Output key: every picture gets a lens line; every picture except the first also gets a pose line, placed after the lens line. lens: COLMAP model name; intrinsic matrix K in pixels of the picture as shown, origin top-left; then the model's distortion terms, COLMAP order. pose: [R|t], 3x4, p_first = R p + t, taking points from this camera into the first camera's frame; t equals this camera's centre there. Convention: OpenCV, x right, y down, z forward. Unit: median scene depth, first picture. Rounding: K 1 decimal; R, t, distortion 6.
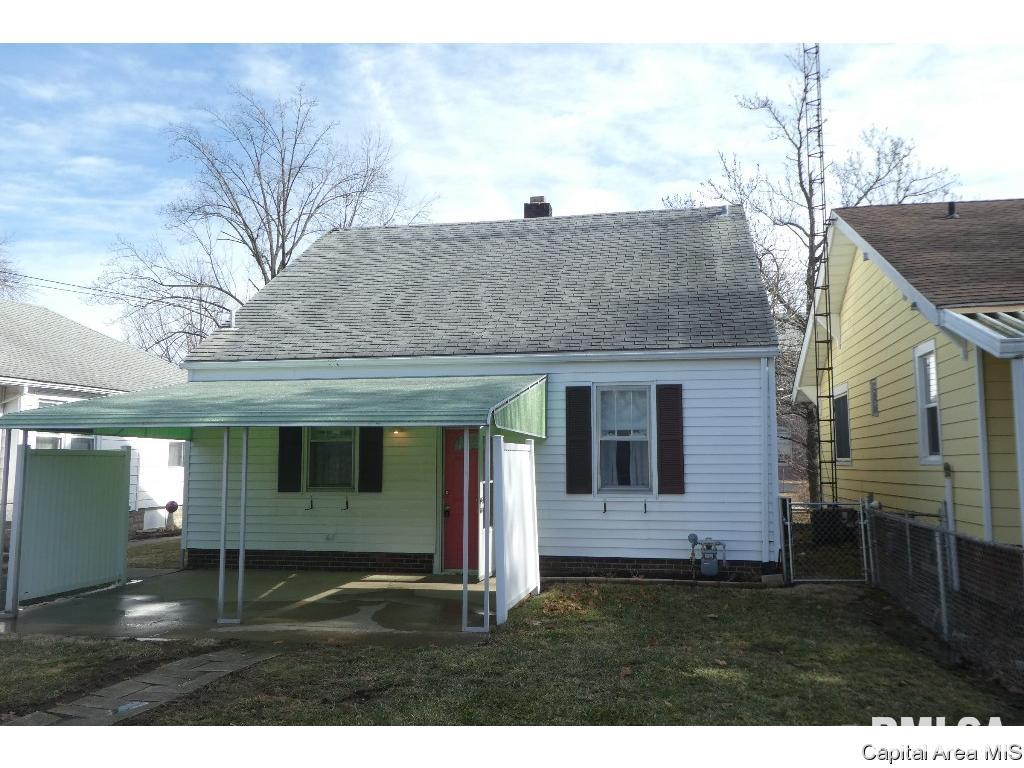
lens RADIAL K [[823.9, 0, 512.0], [0, 823.9, 384.0], [0, 0, 1]] dist [-0.000312, 0.001135]
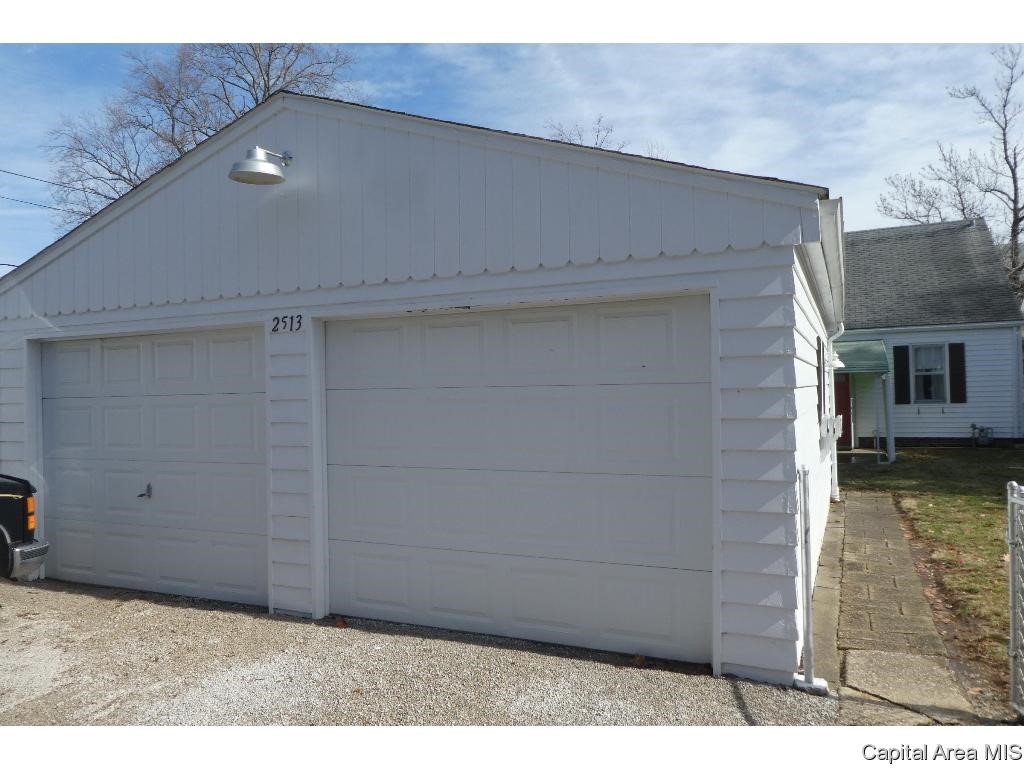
lens RADIAL K [[754.4, 0, 512.0], [0, 754.4, 384.0], [0, 0, 1]] dist [-0.116316, 0.096694]
pose [[0.973556, -0.027062, -0.226839, -0.388124], [0.048107, 0.994979, 0.087769, -0.096065], [0.223325, -0.096361, 0.969969, -0.770466]]
